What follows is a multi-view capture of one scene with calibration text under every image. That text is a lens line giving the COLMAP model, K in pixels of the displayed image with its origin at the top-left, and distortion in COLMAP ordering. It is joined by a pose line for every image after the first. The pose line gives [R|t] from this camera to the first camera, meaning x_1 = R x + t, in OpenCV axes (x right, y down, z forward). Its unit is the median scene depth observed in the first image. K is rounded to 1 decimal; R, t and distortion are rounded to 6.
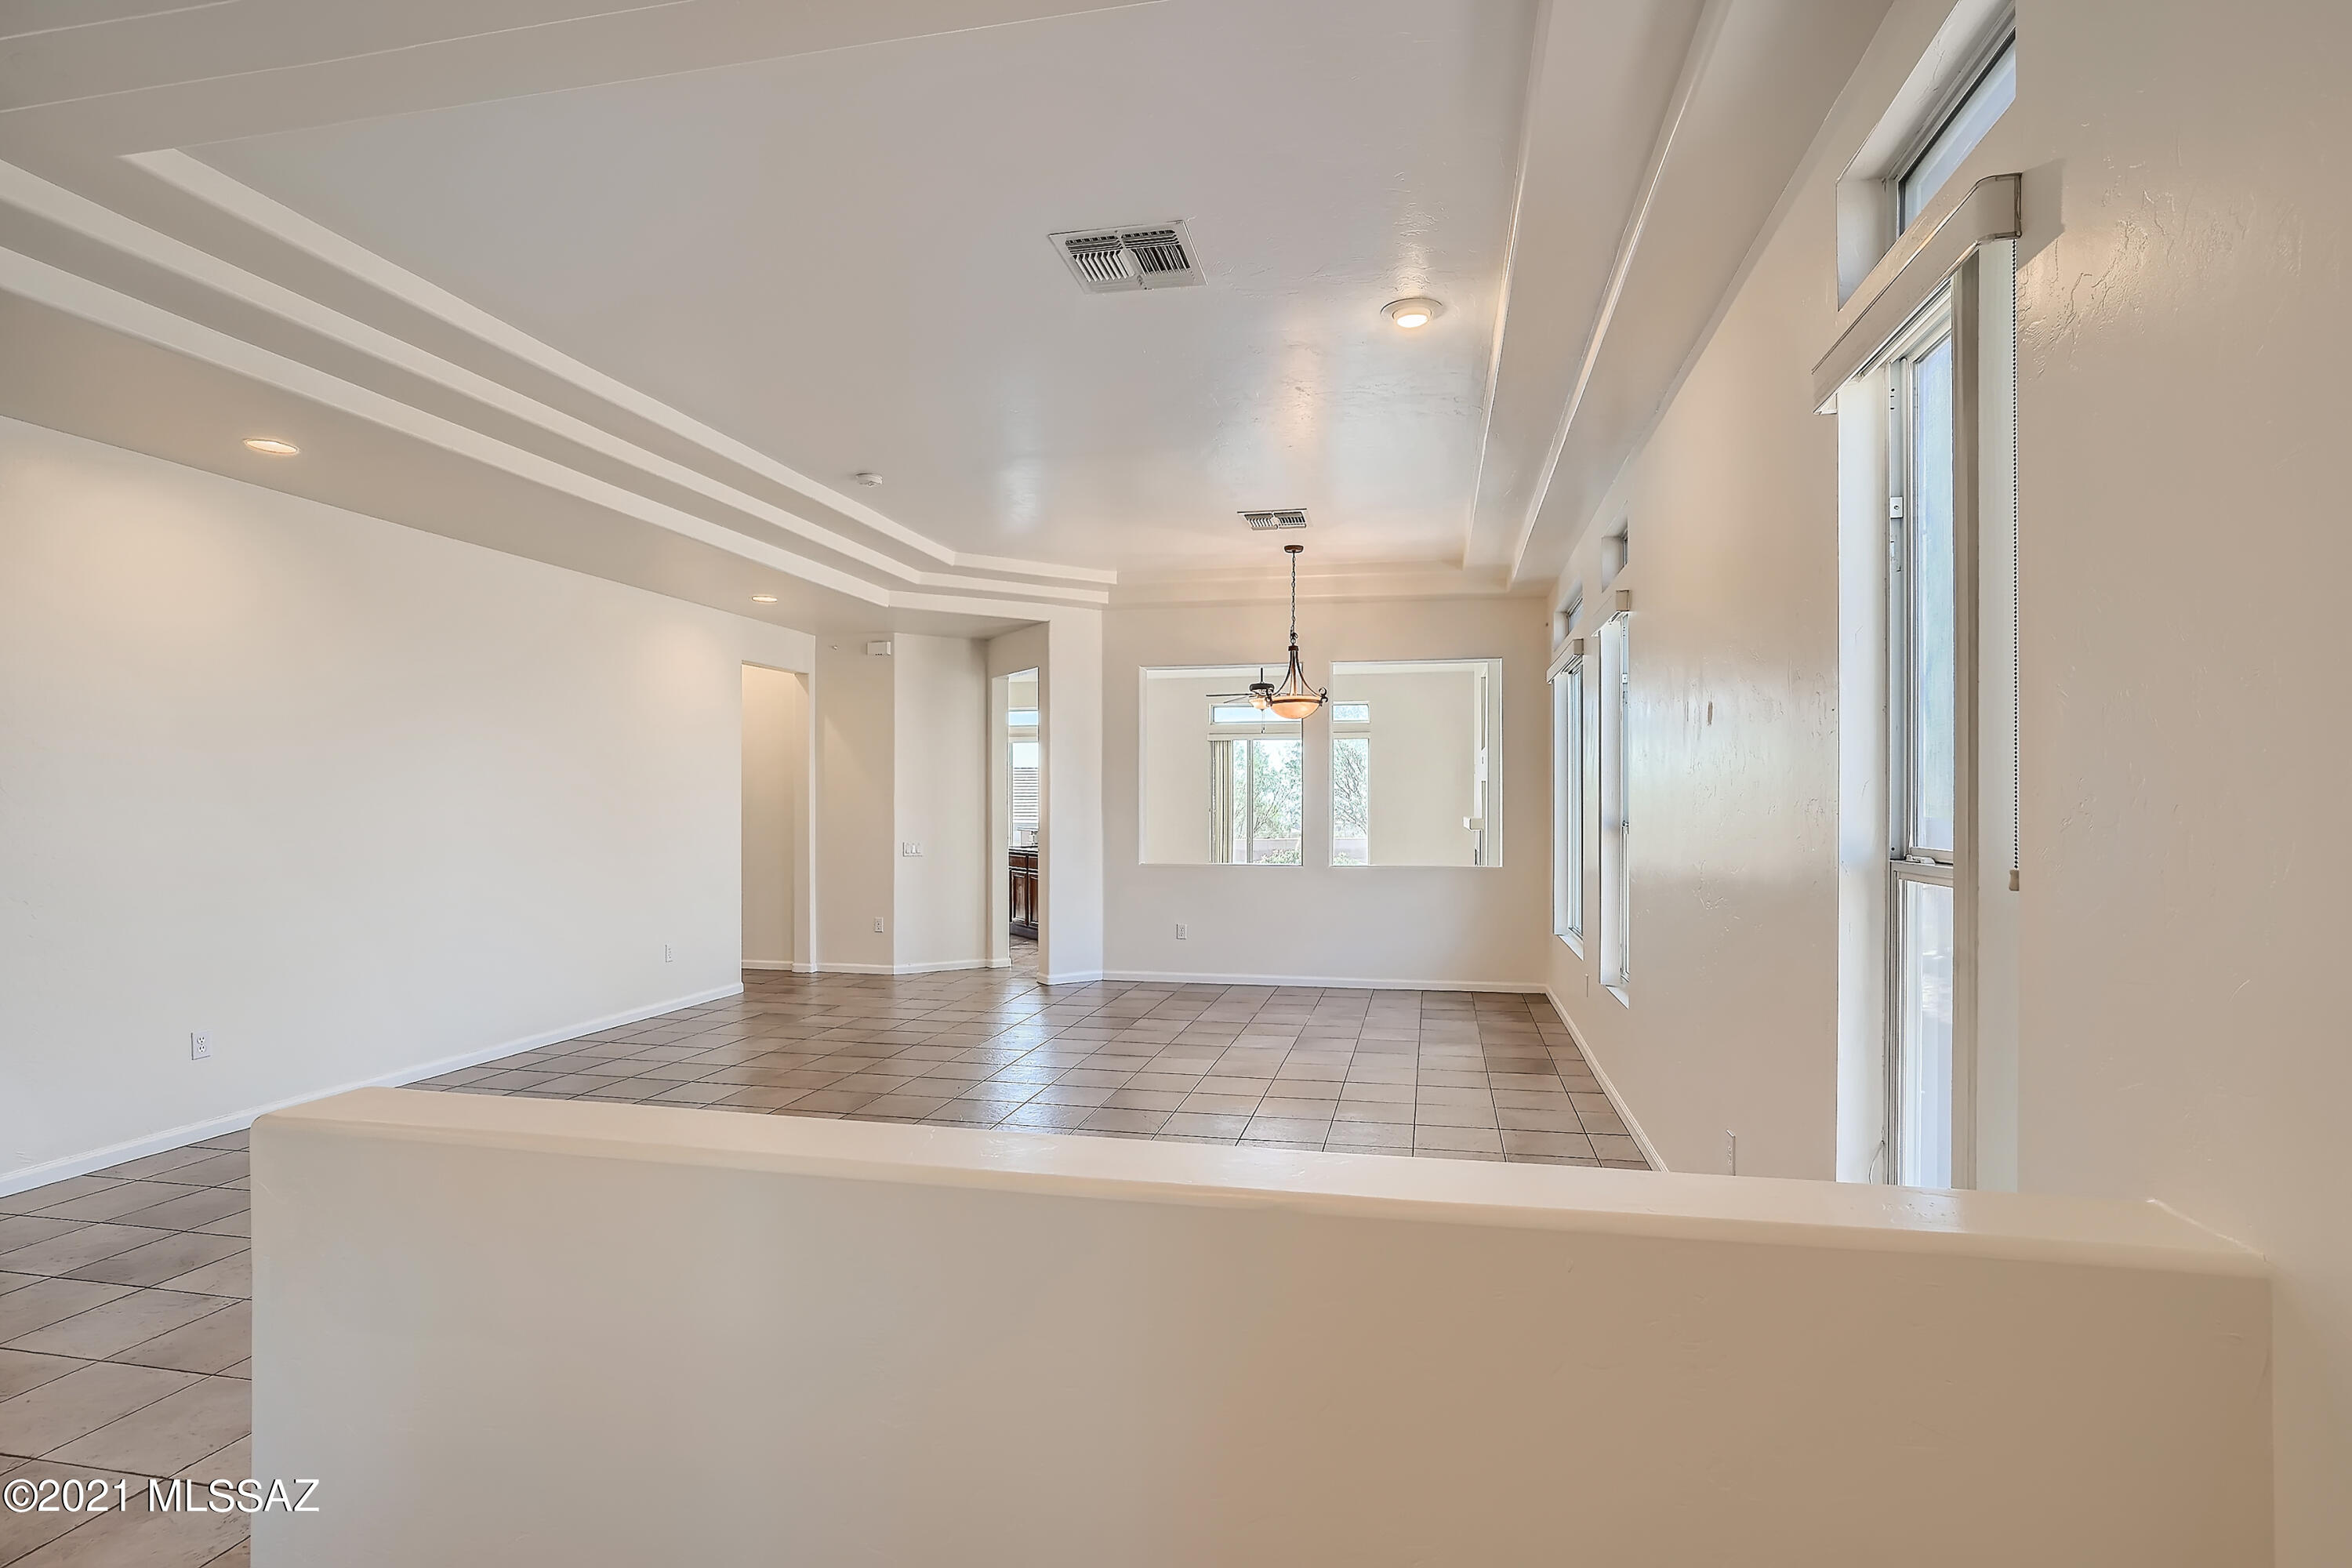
lens RADIAL K [[1125.7, 0, 1172.6], [0, 1125.7, 800.4], [0, 0, 1]] dist [-0.015302, 0.002610]
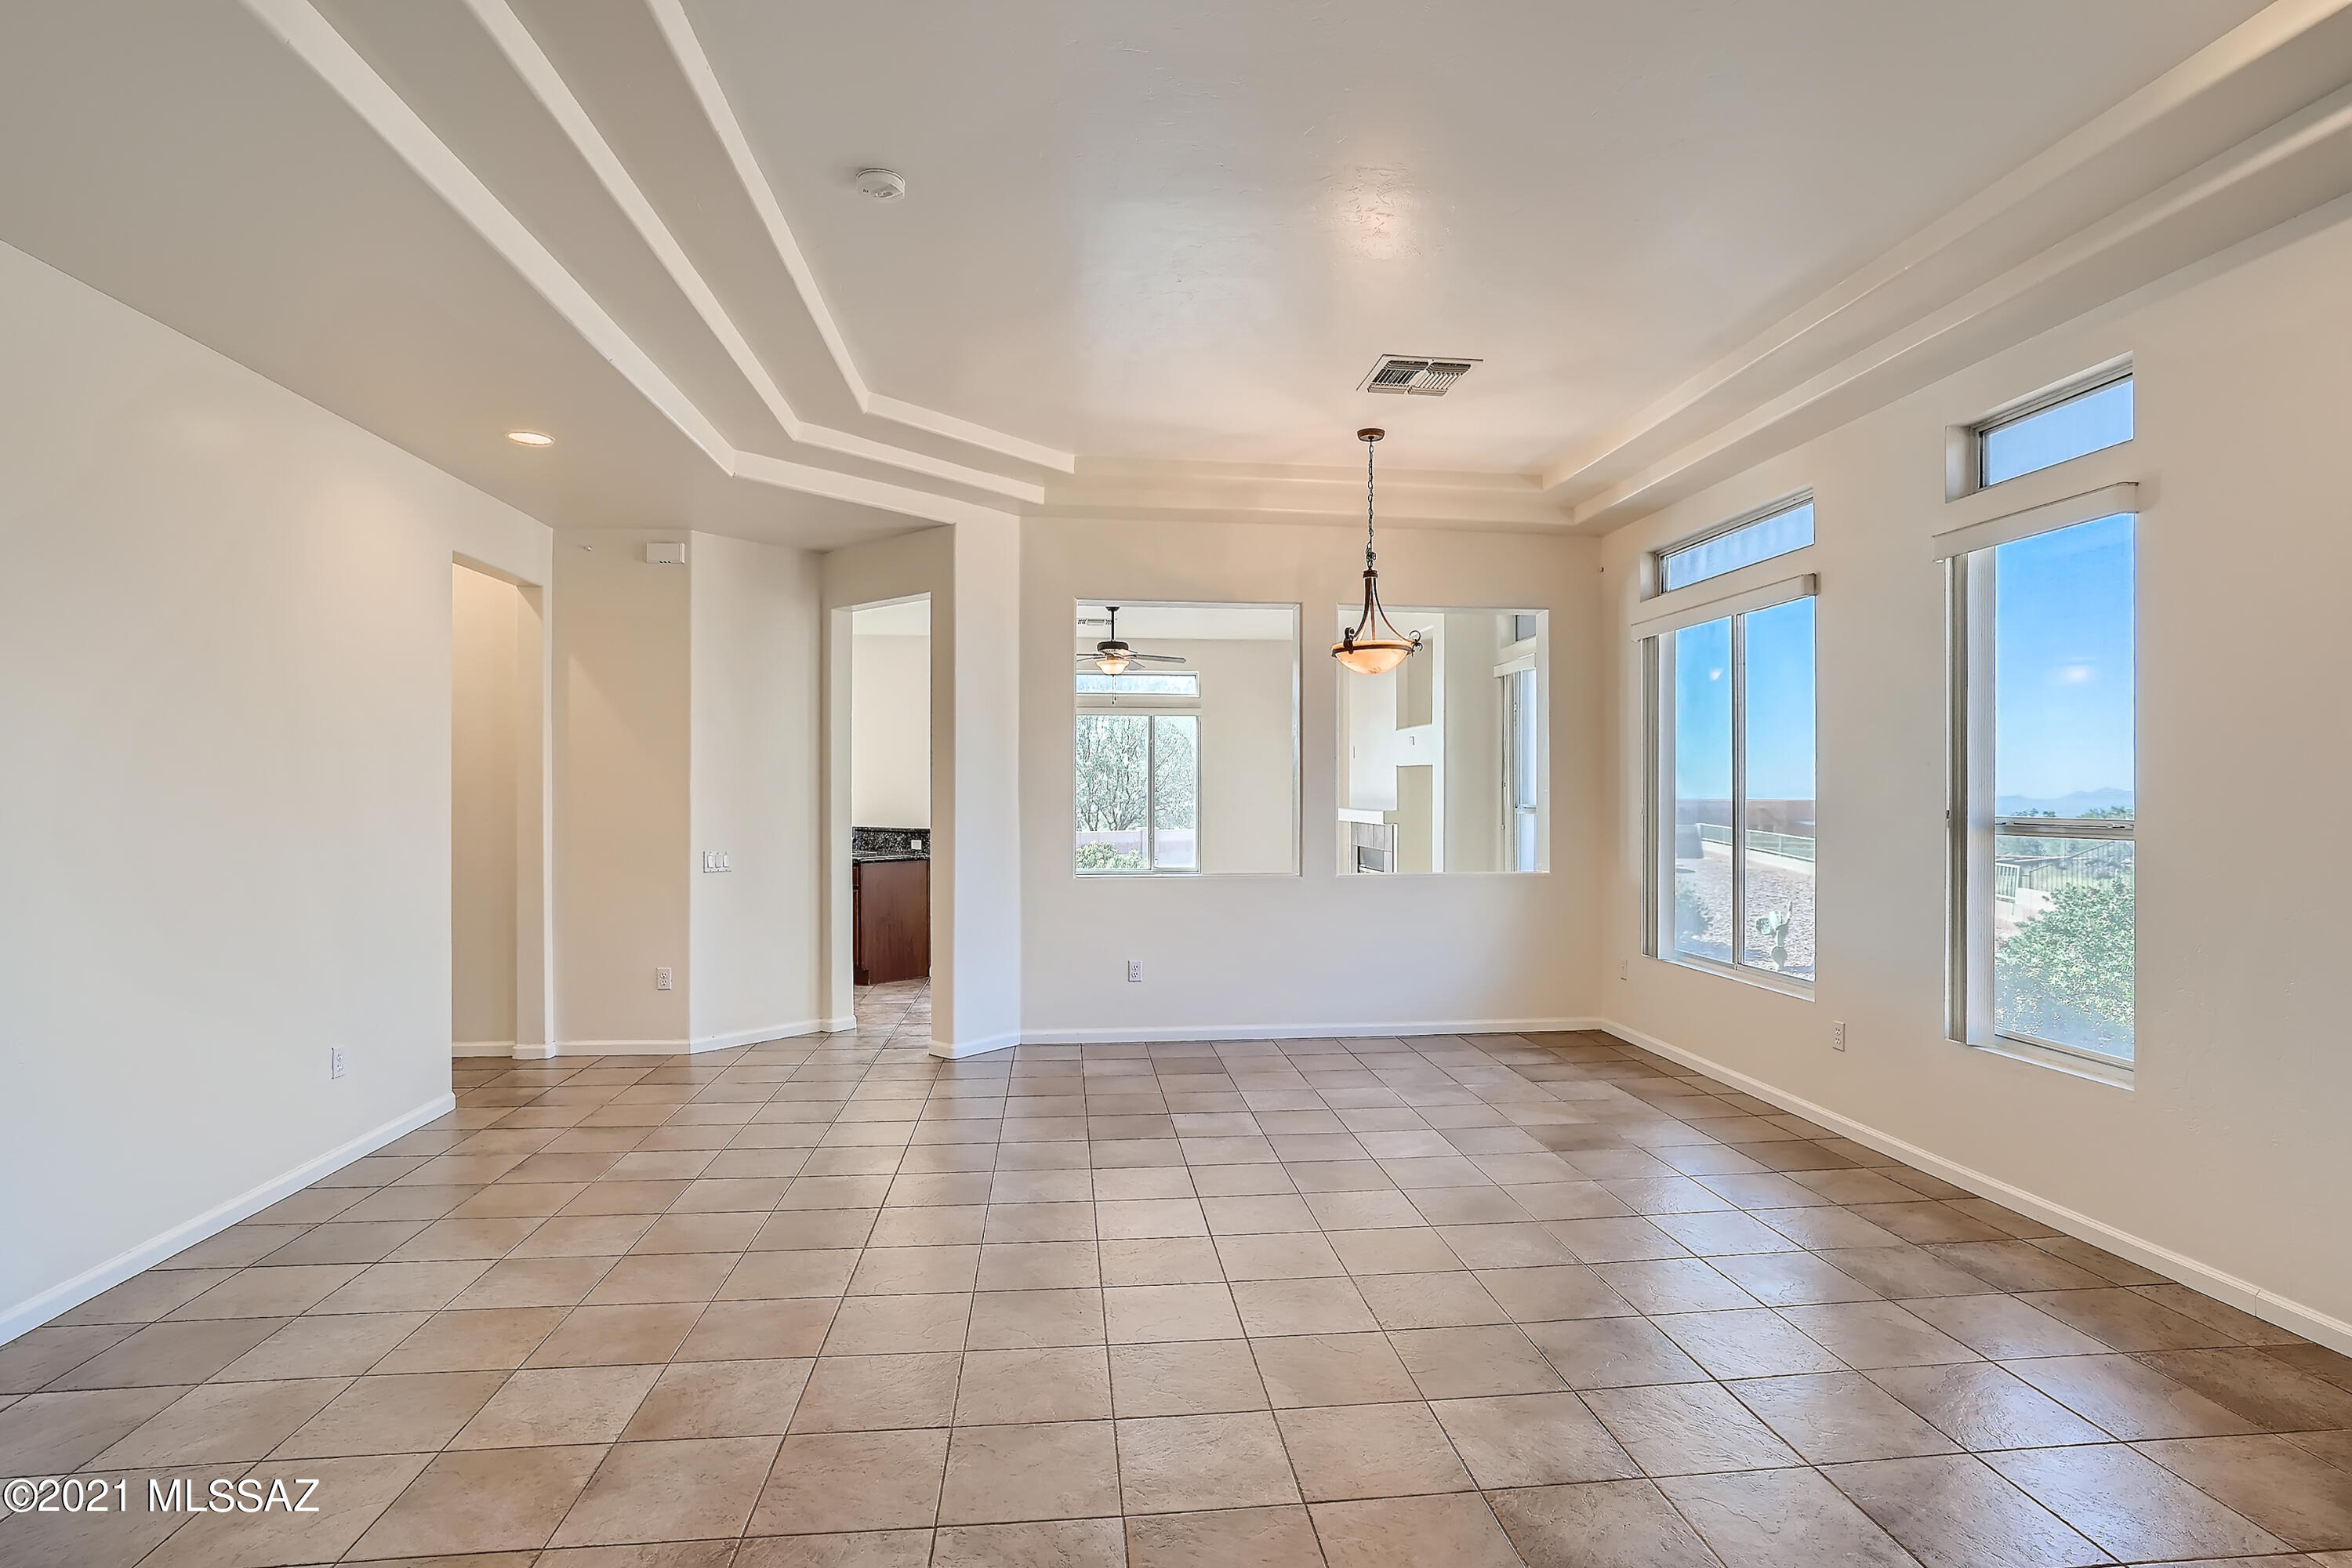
lens RADIAL K [[1181.9, 0, 1177.5], [0, 1181.9, 793.7], [0, 0, 1]] dist [-0.022816, 0.000096]
pose [[0.949948, 0.001926, 0.312402, -0.192352], [-0.003048, 0.999991, 0.003104, 0.000980], [-0.312393, -0.003901, 0.949945, 0.263613]]
